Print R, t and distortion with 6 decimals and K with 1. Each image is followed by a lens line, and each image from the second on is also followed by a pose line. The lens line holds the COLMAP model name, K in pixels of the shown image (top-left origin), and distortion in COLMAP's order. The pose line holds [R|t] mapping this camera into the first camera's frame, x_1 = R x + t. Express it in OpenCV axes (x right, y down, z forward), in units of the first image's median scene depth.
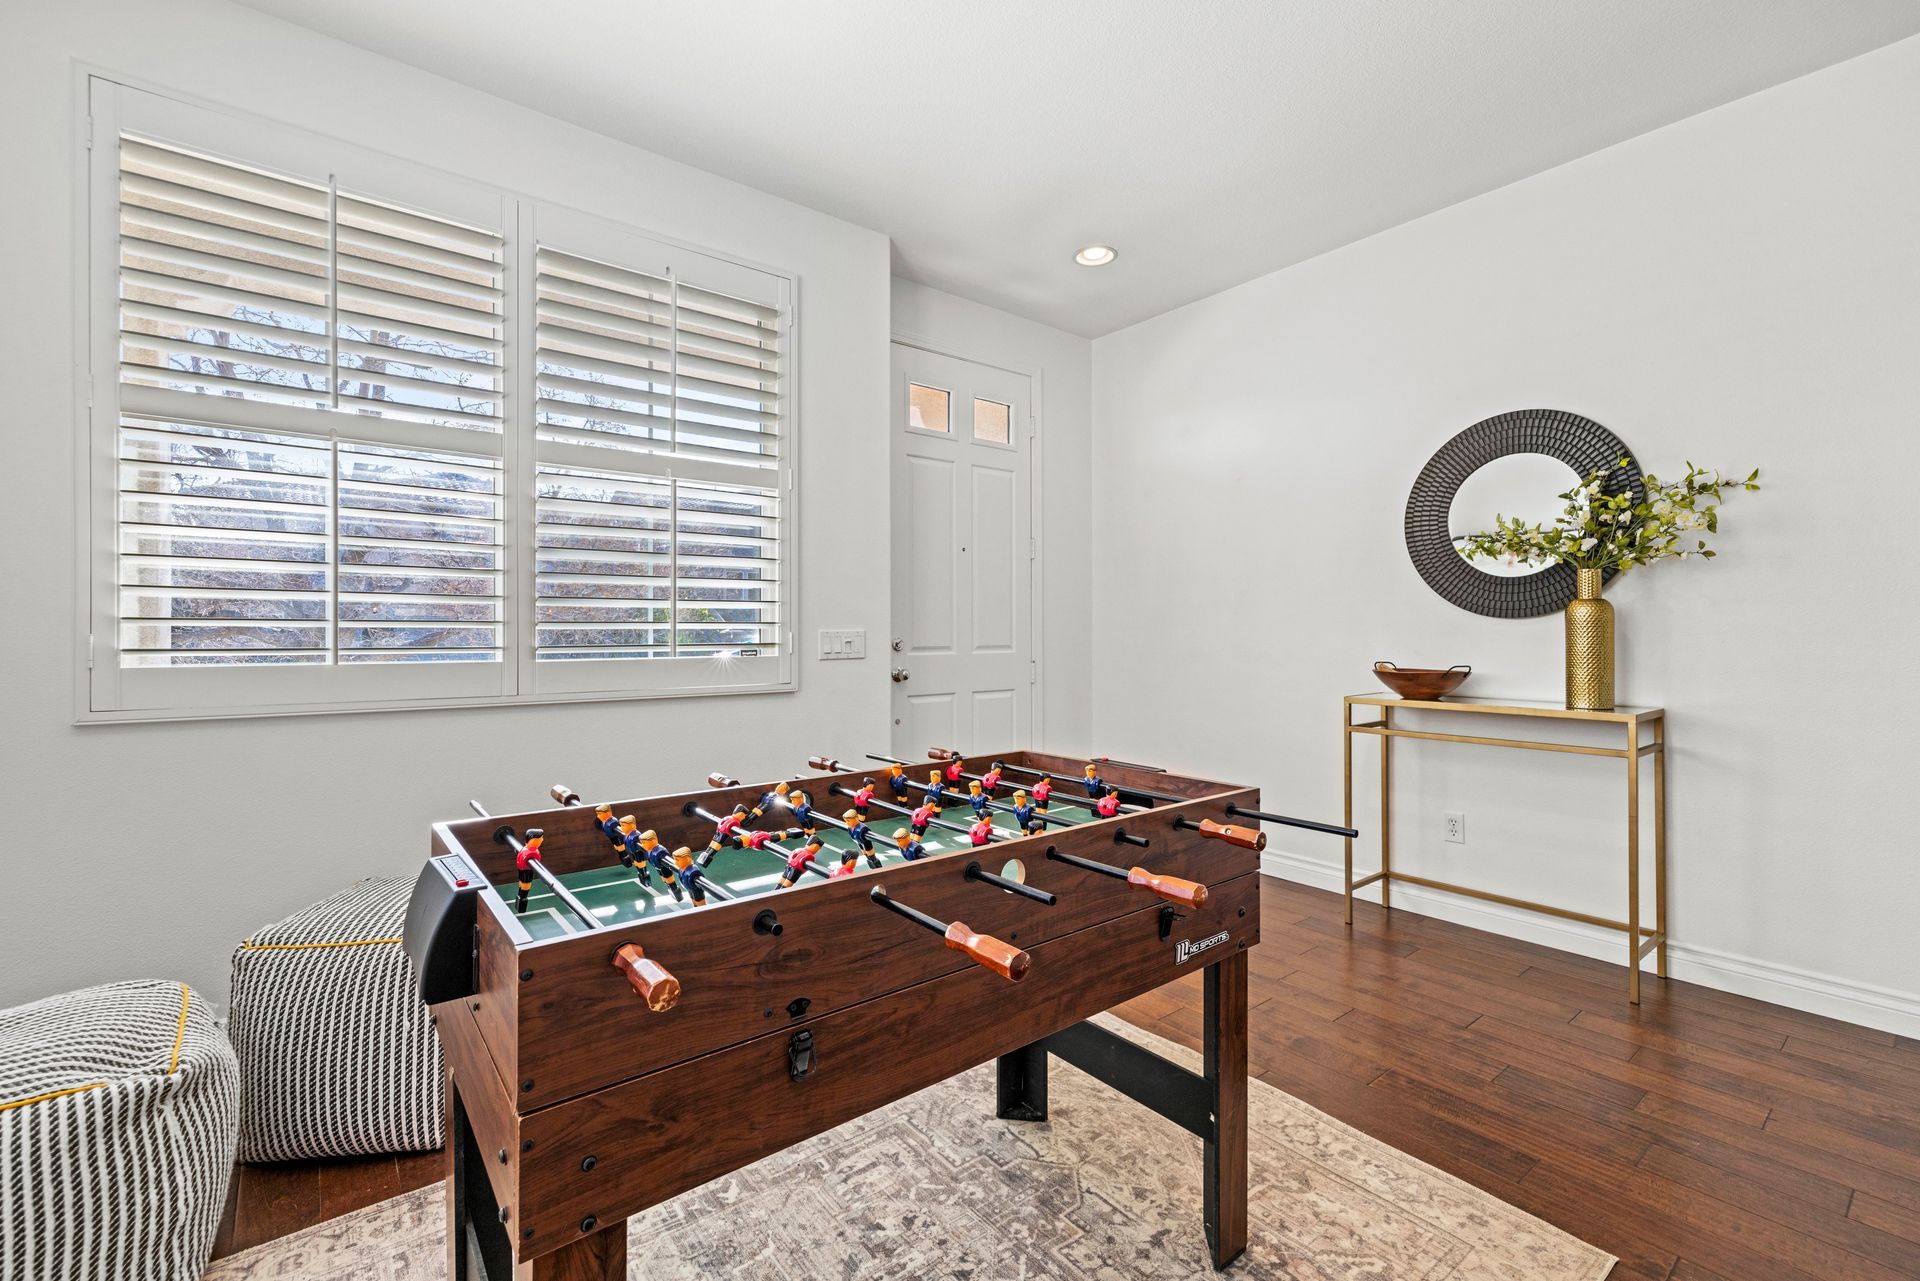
lens RADIAL K [[826.8, 0, 948.5], [0, 826.8, 632.9], [0, 0, 1]] dist [-0.002119, 0.001589]
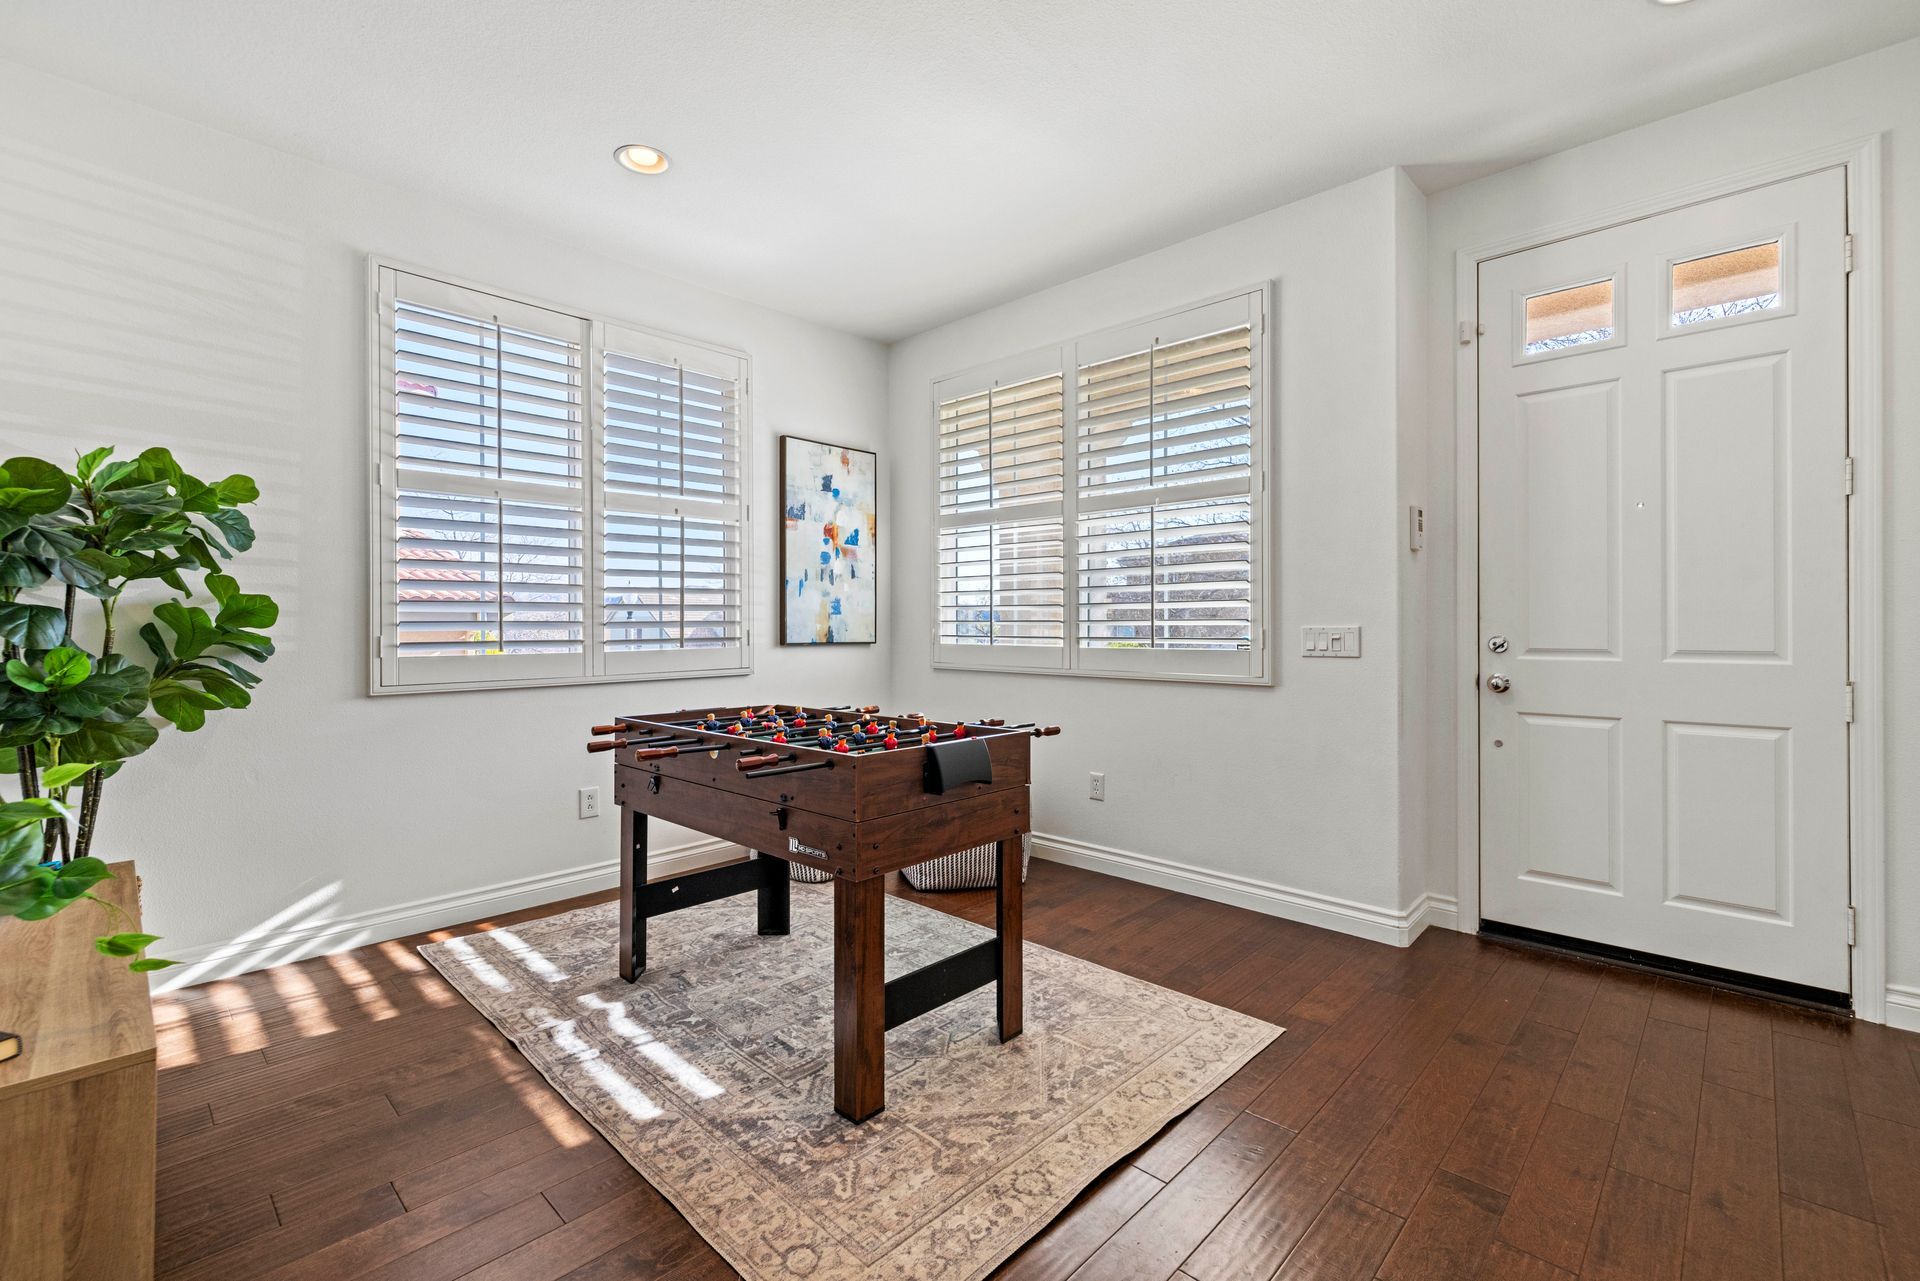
lens RADIAL K [[826.8, 0, 956.5], [0, 826.8, 629.2], [0, 0, 1]] dist [-0.002119, 0.001589]
pose [[0.138729, 0.005073, -0.990317, 0.891600], [-0.000433, 0.999987, 0.005062, -0.005261], [0.990330, -0.000273, 0.138730, 0.538446]]
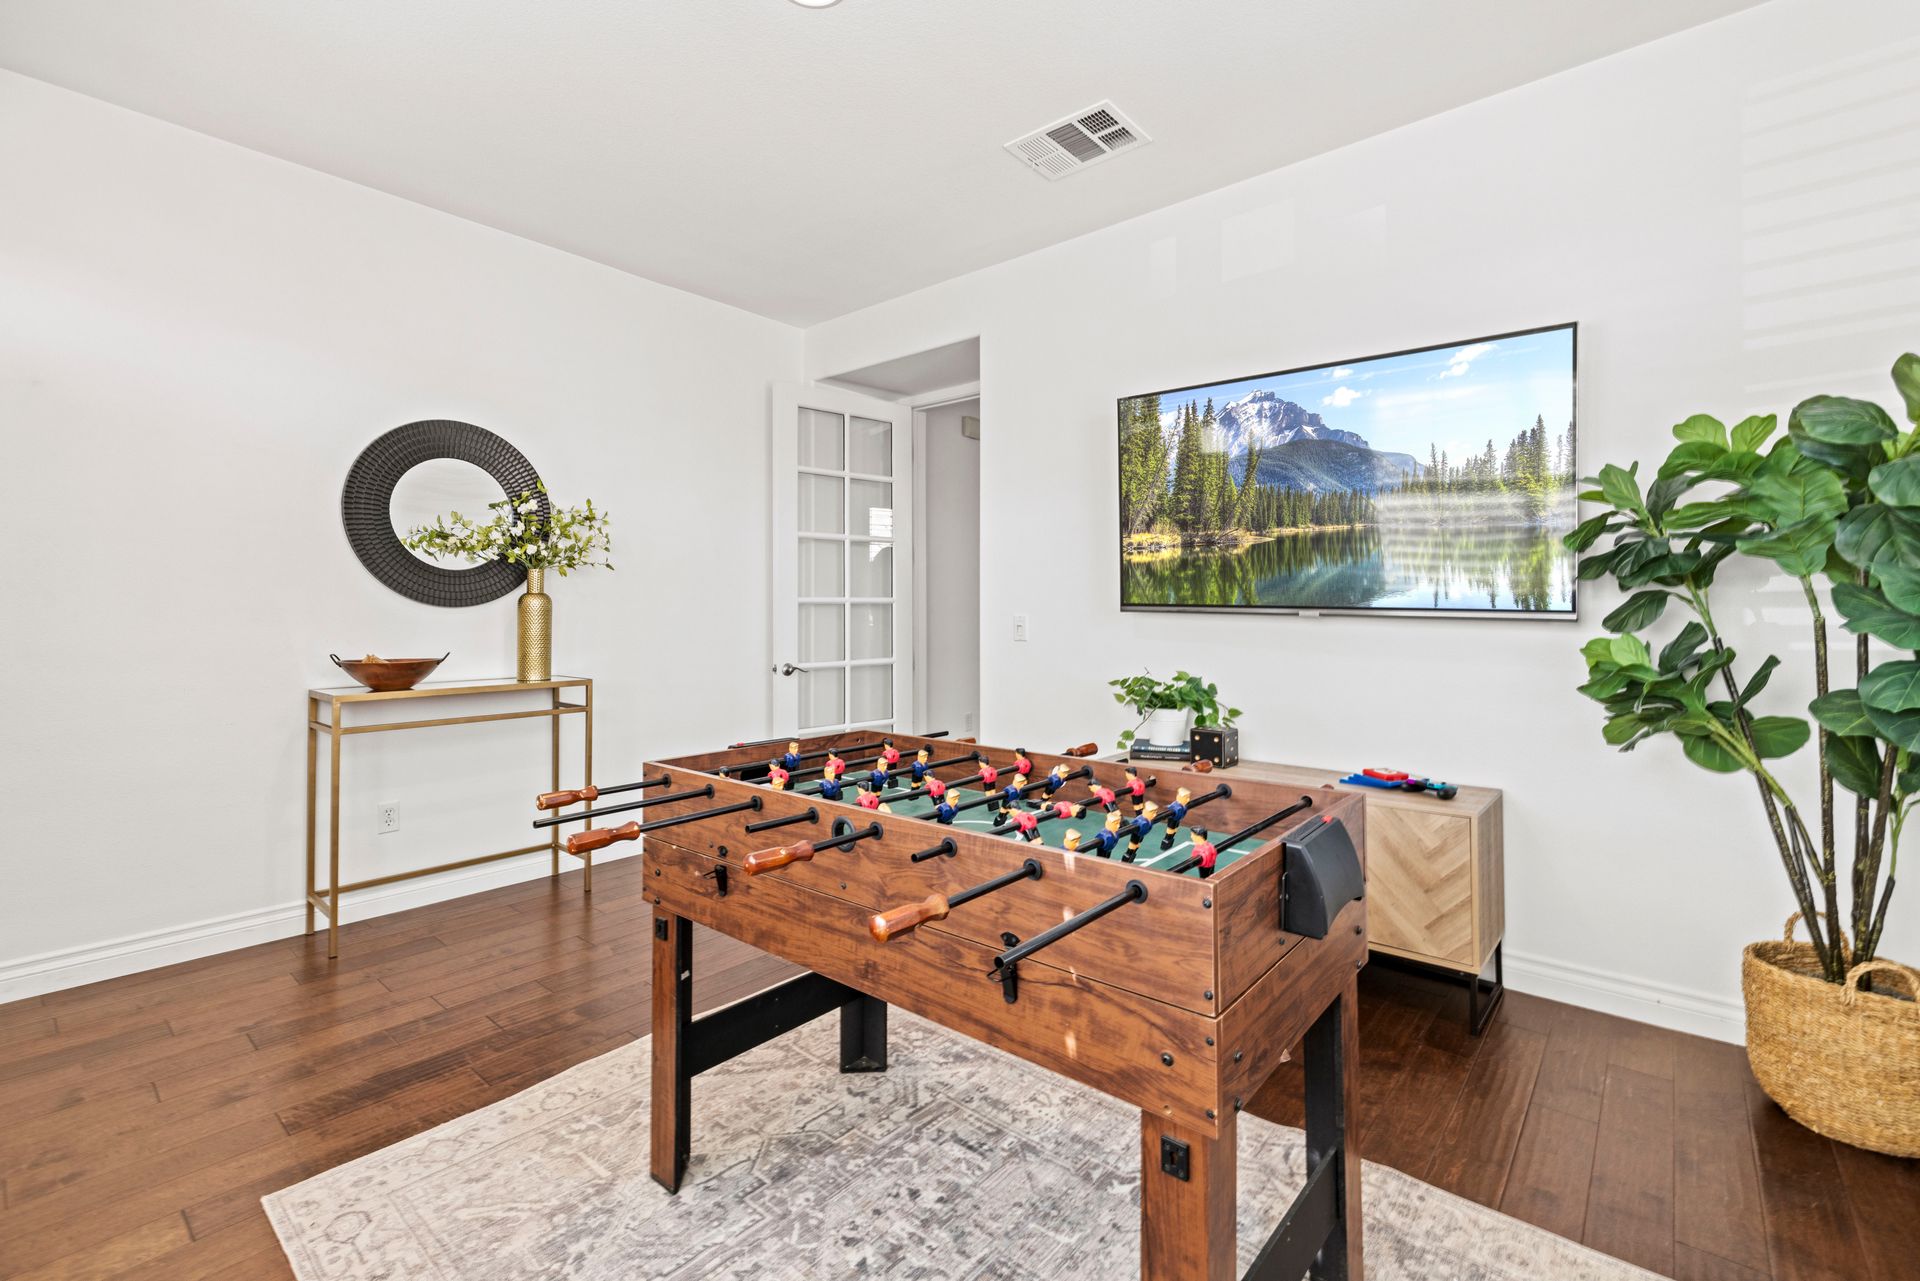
lens RADIAL K [[826.8, 0, 955.2], [0, 826.8, 590.6], [0, 0, 1]] dist [-0.002119, 0.001589]
pose [[-0.198502, 0.027803, 0.979706, -0.596282], [0.006828, 0.999613, -0.026984, -0.007309], [-0.980077, 0.001333, -0.198615, 0.621635]]
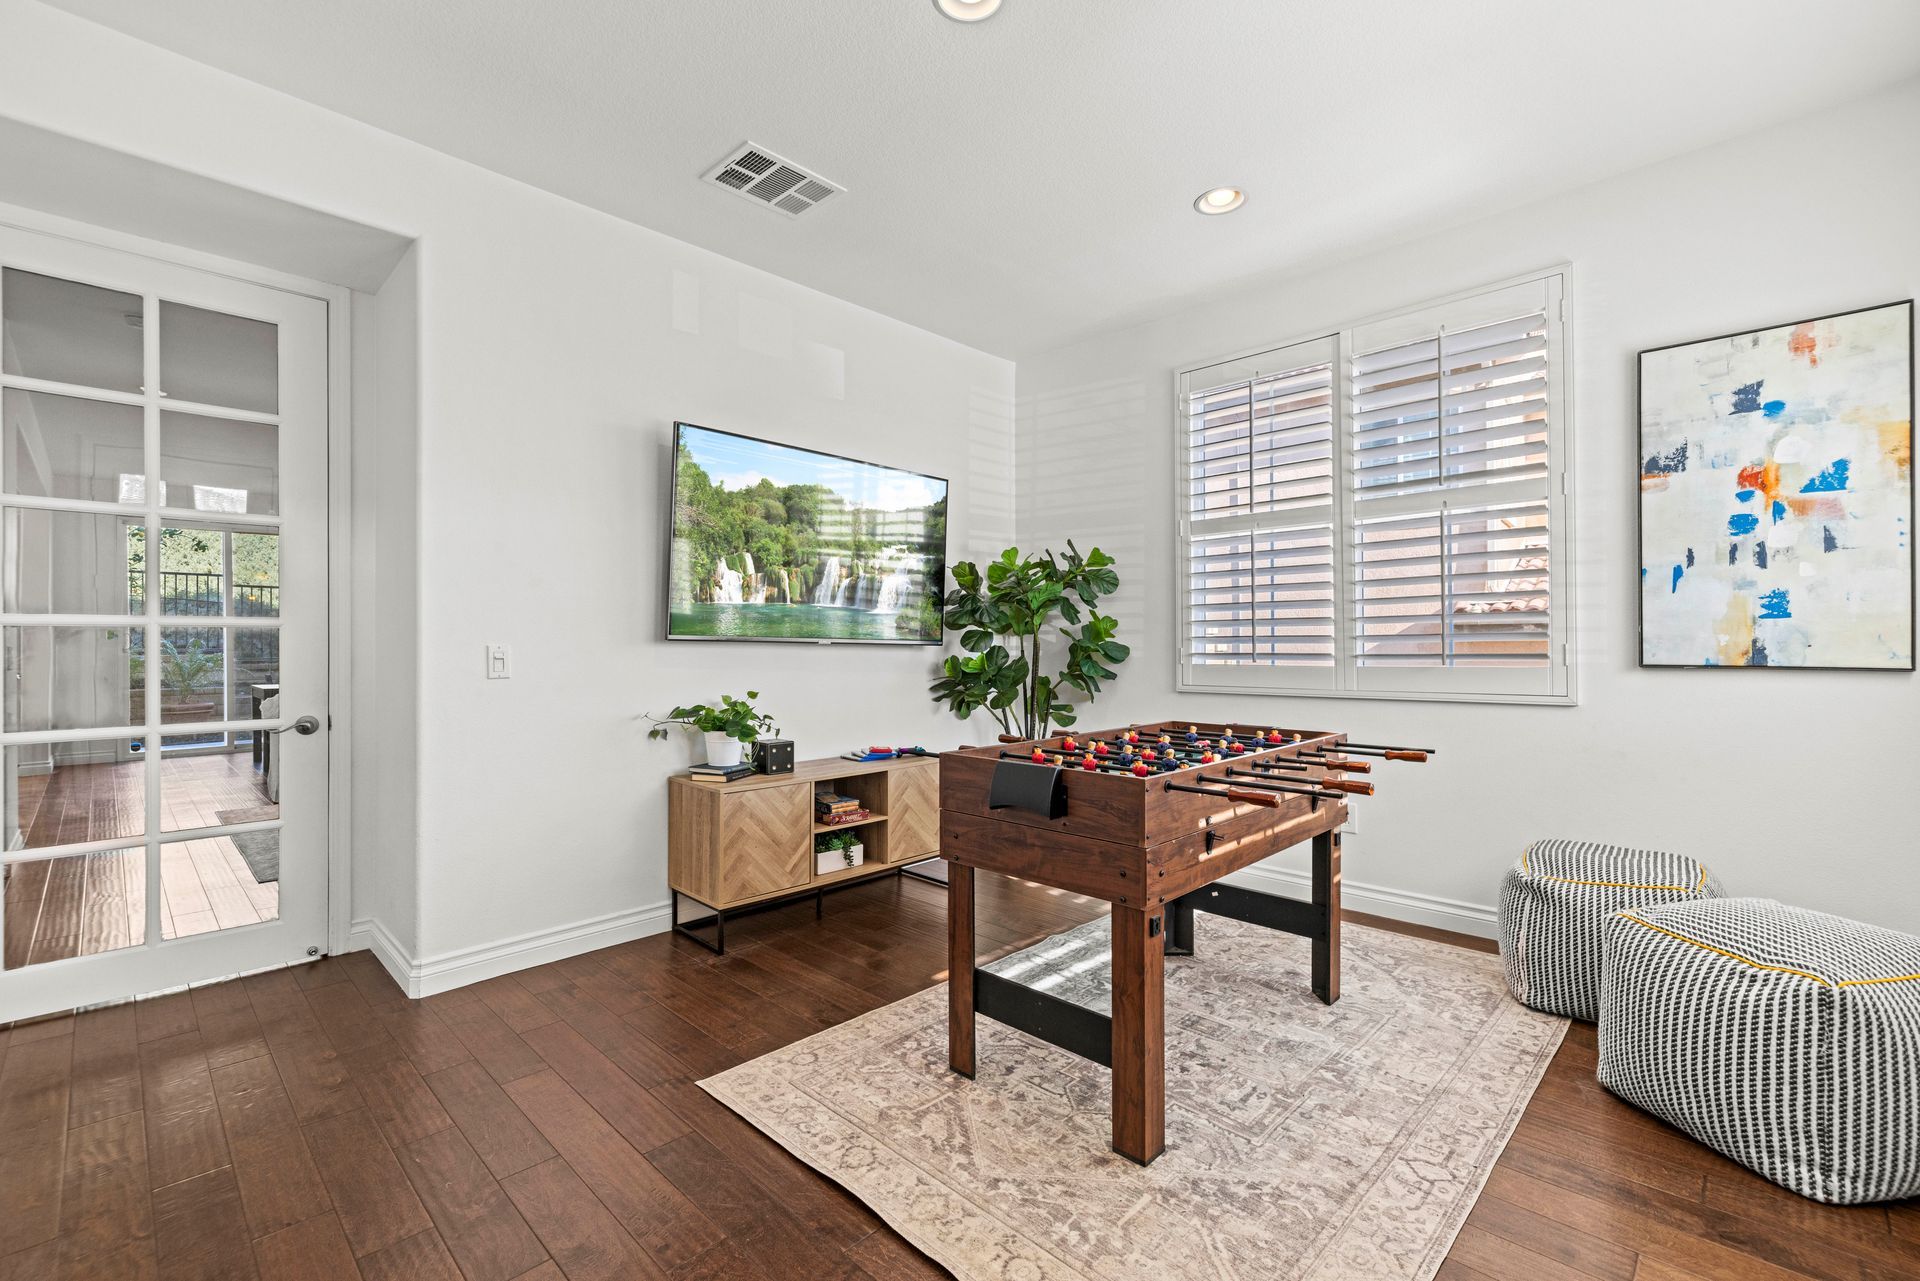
lens RADIAL K [[826.8, 0, 944.8], [0, 826.8, 638.2], [0, 0, 1]] dist [-0.002119, 0.001589]
pose [[-0.992552, 0.005620, -0.121693, 0.299713], [0.005953, 0.999979, -0.002372, -0.006132], [0.121678, -0.003079, -0.992565, 1.353386]]
